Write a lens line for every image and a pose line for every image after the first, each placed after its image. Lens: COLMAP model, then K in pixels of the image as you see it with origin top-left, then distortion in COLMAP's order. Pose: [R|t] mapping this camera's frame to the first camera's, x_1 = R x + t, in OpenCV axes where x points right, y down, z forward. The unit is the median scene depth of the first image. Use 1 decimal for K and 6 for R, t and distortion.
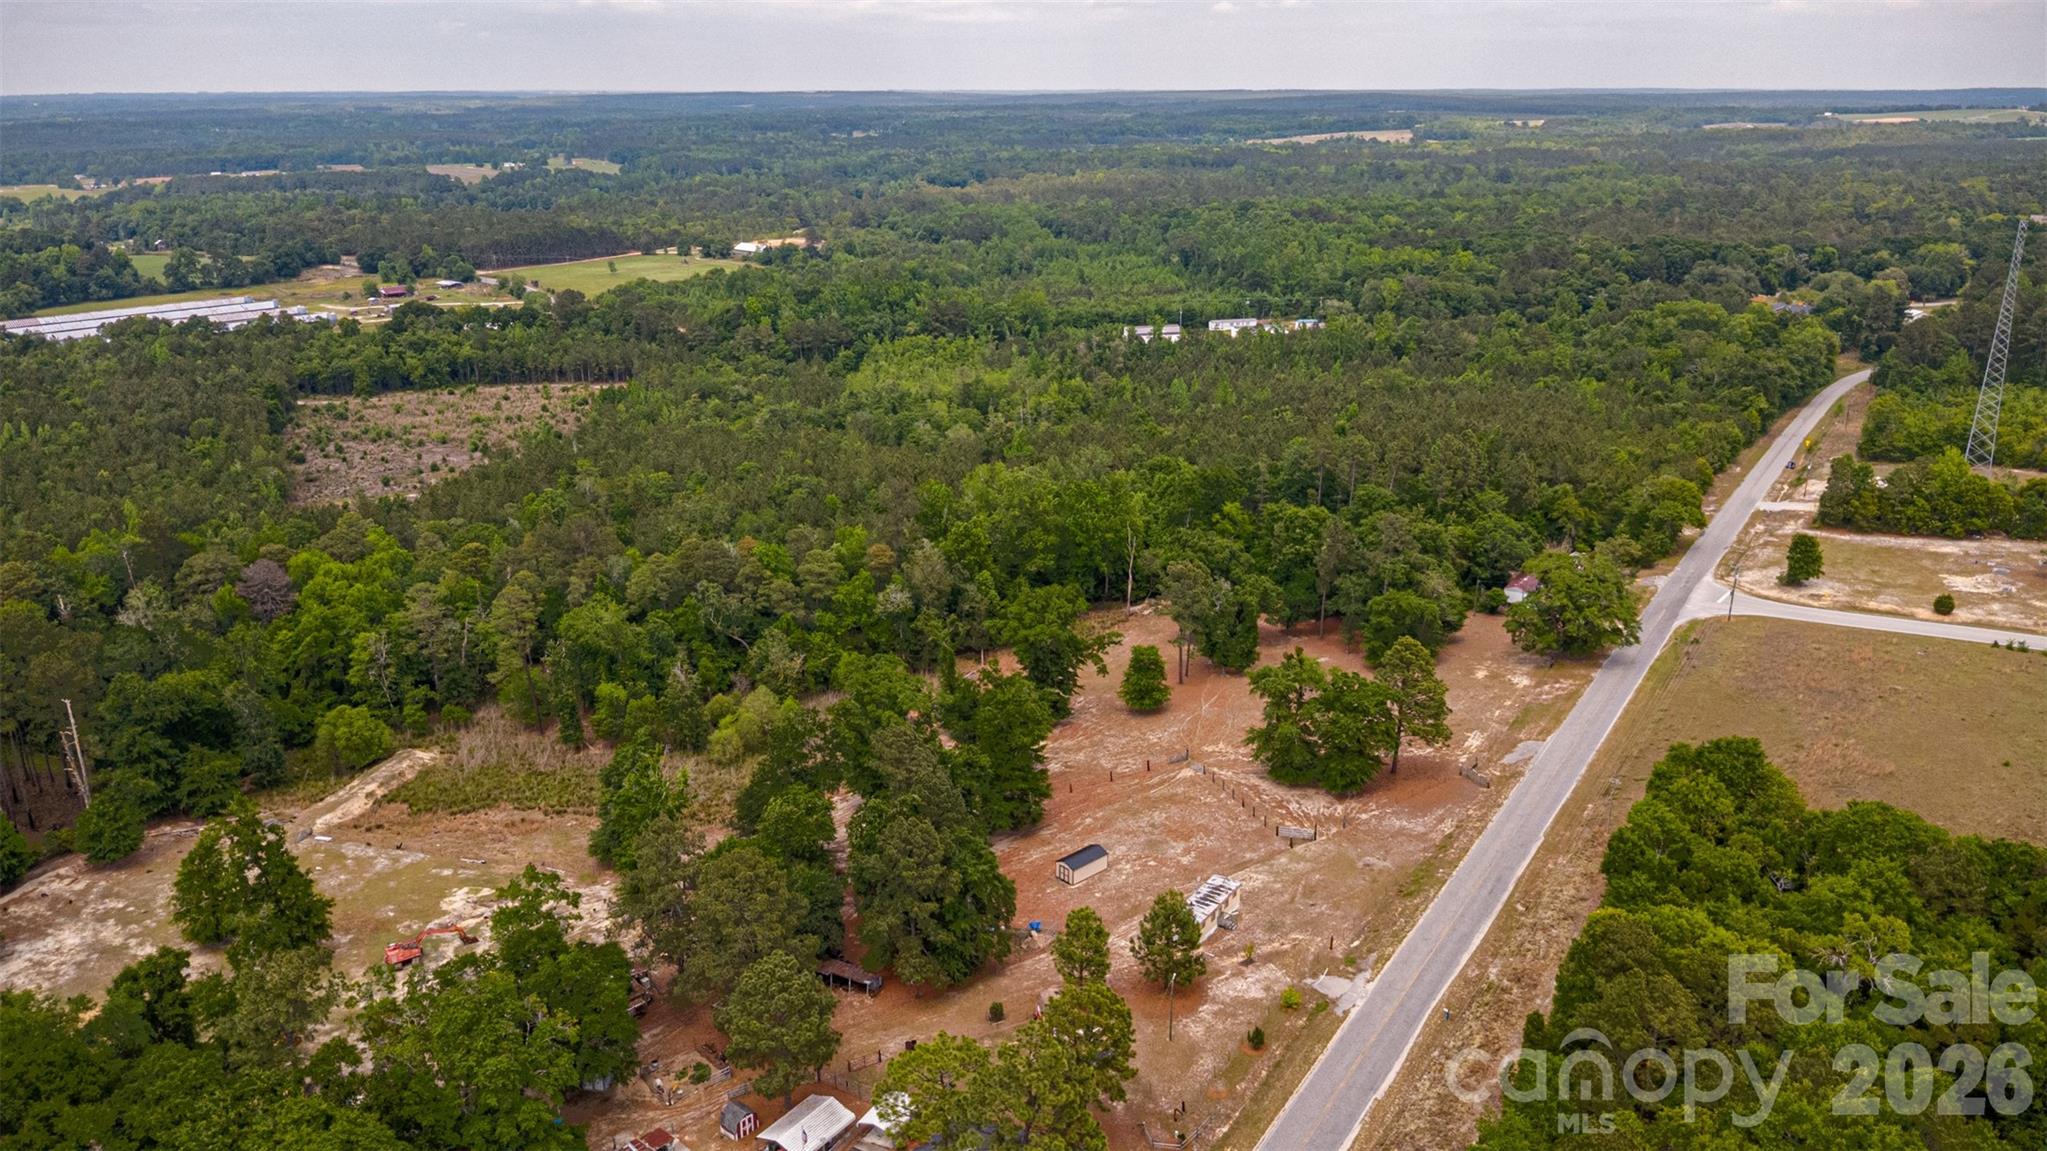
lens RADIAL K [[1429.2, 0, 1029.3], [0, 1429.2, 574.3], [0, 0, 1]] dist [0.029021, -0.047801]
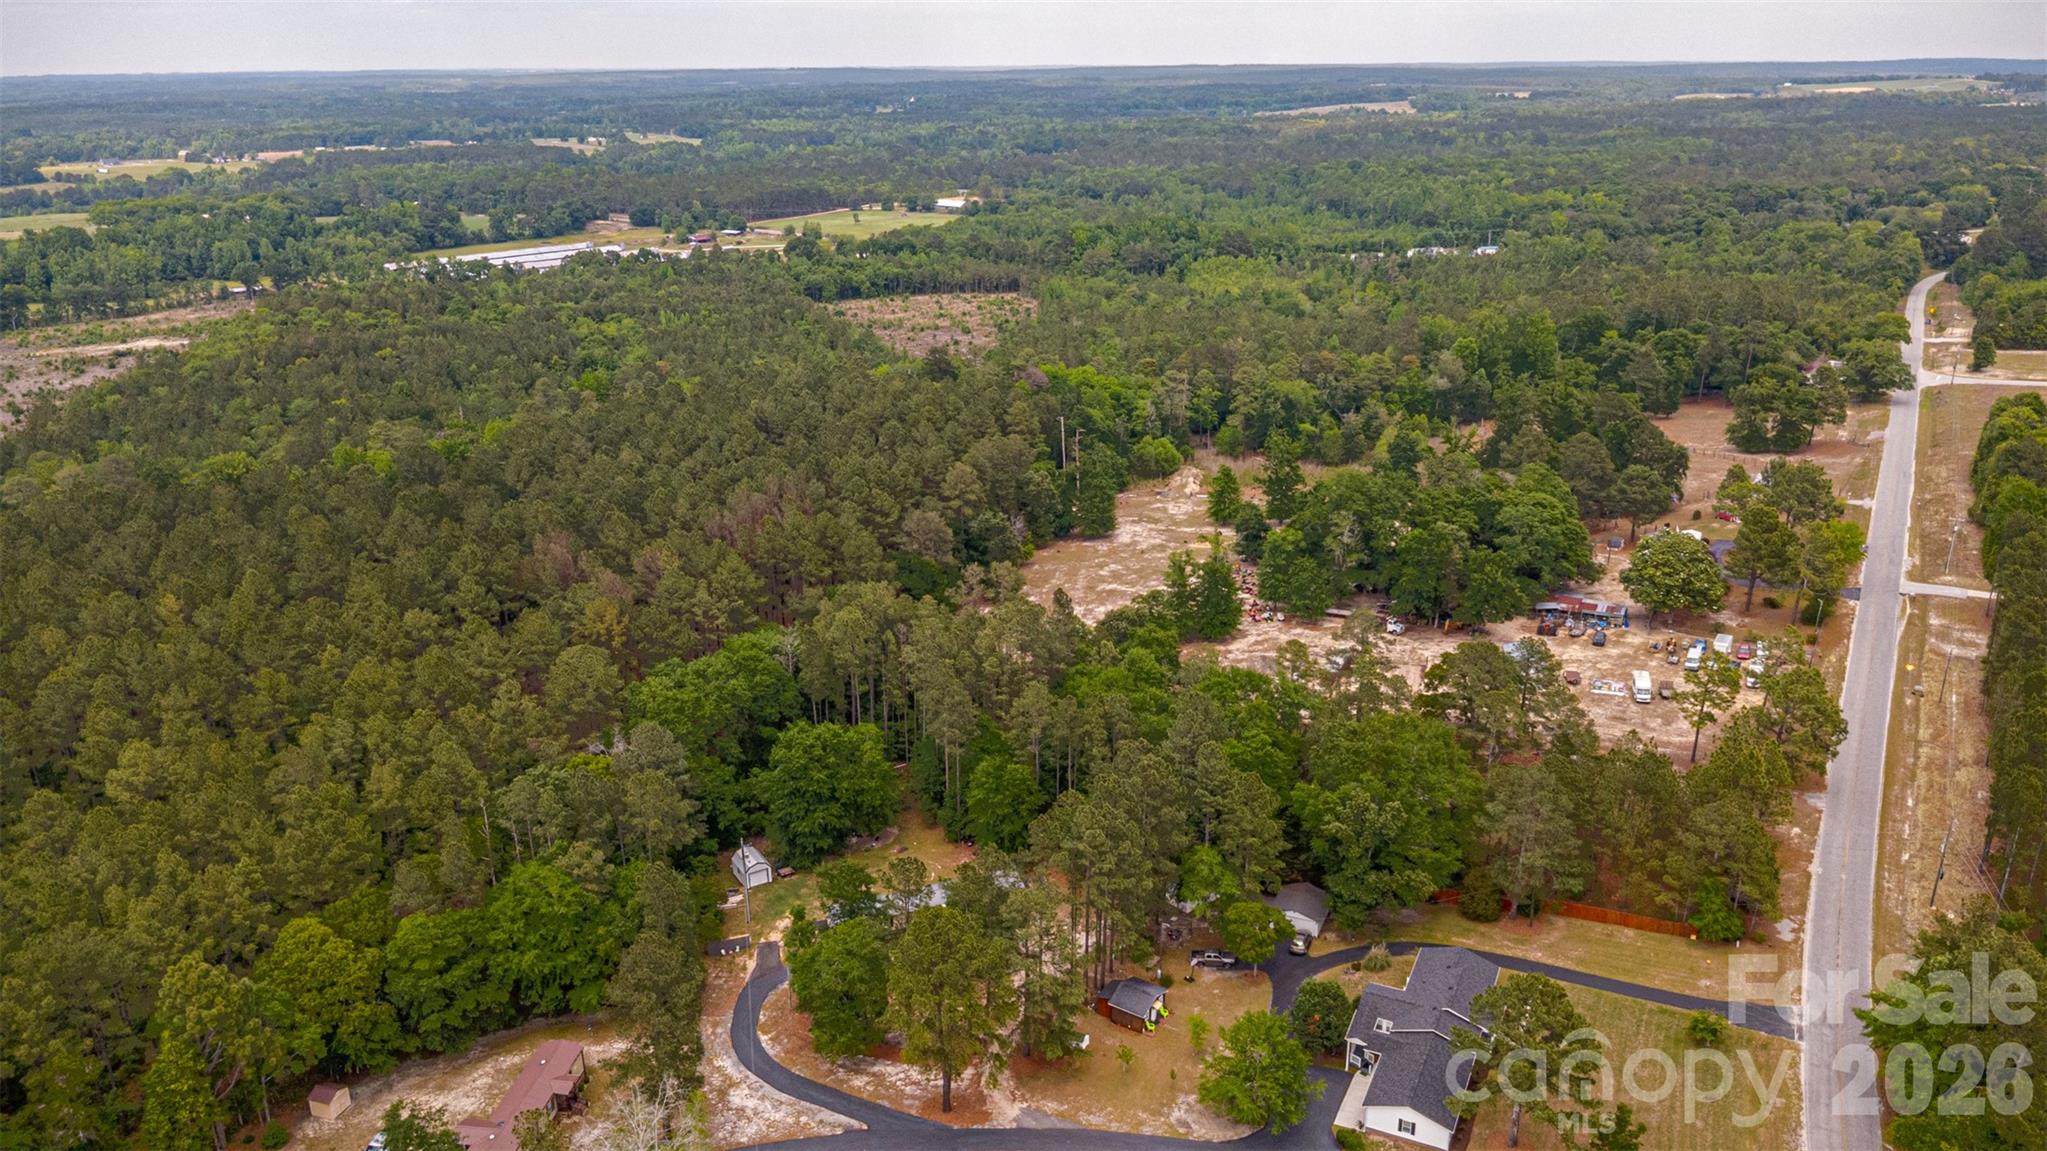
lens RADIAL K [[1429.2, 0, 1026.8], [0, 1429.2, 578.7], [0, 0, 1]] dist [0.029021, -0.047801]
pose [[0.999201, -0.018158, 0.035617, -0.267540], [0.017531, 0.999687, 0.017824, 0.086678], [-0.035929, -0.017185, 0.999207, -0.257899]]
